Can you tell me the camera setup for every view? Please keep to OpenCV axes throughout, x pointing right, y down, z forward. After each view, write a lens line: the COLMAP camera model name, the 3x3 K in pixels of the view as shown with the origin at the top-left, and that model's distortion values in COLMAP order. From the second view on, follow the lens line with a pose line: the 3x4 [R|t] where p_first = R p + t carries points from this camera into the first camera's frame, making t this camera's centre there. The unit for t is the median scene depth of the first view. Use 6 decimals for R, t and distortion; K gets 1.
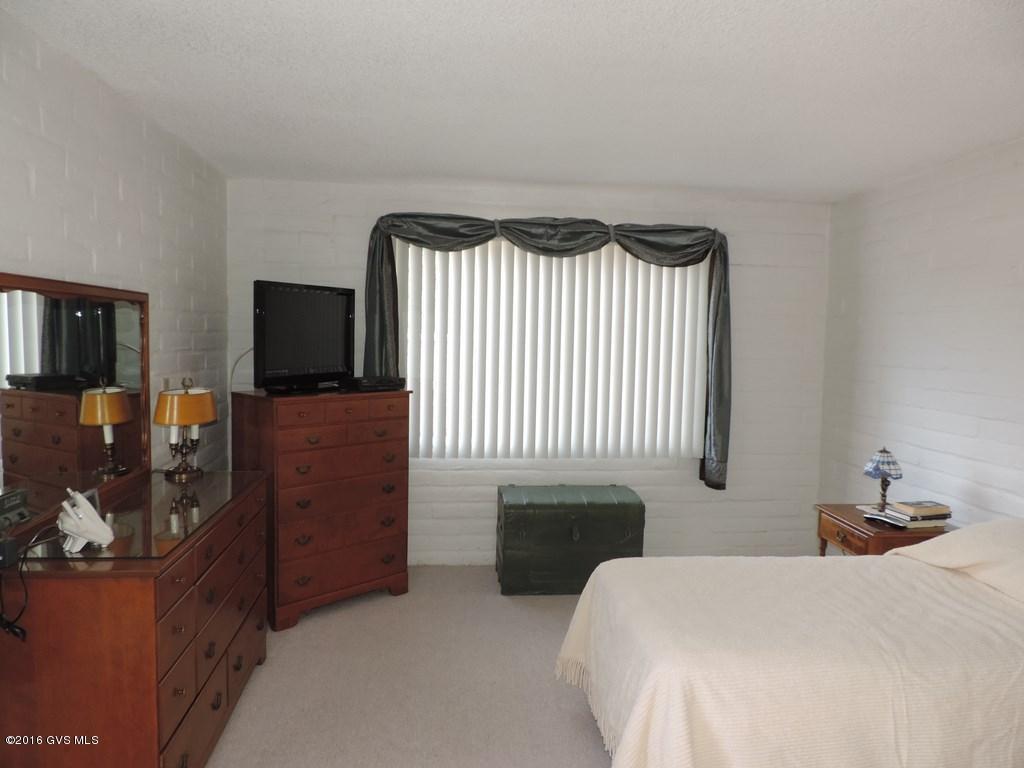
lens RADIAL K [[730.1, 0, 512.0], [0, 730.1, 388.4], [0, 0, 1]] dist [-0.016214, -0.001048]
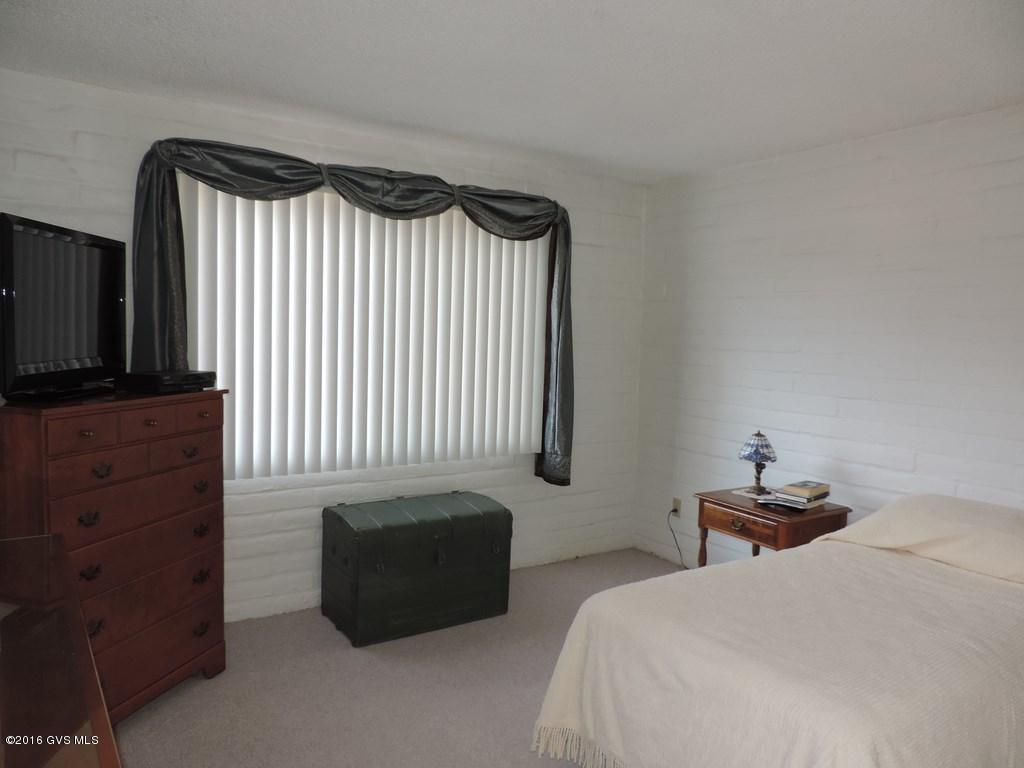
lens RADIAL K [[730.1, 0, 512.0], [0, 730.1, 388.4], [0, 0, 1]] dist [-0.016214, -0.001048]
pose [[0.883511, -0.031961, 0.467319, -0.209307], [0.024238, 0.999452, 0.022532, -0.006674], [-0.467783, -0.008580, 0.883801, 0.224208]]
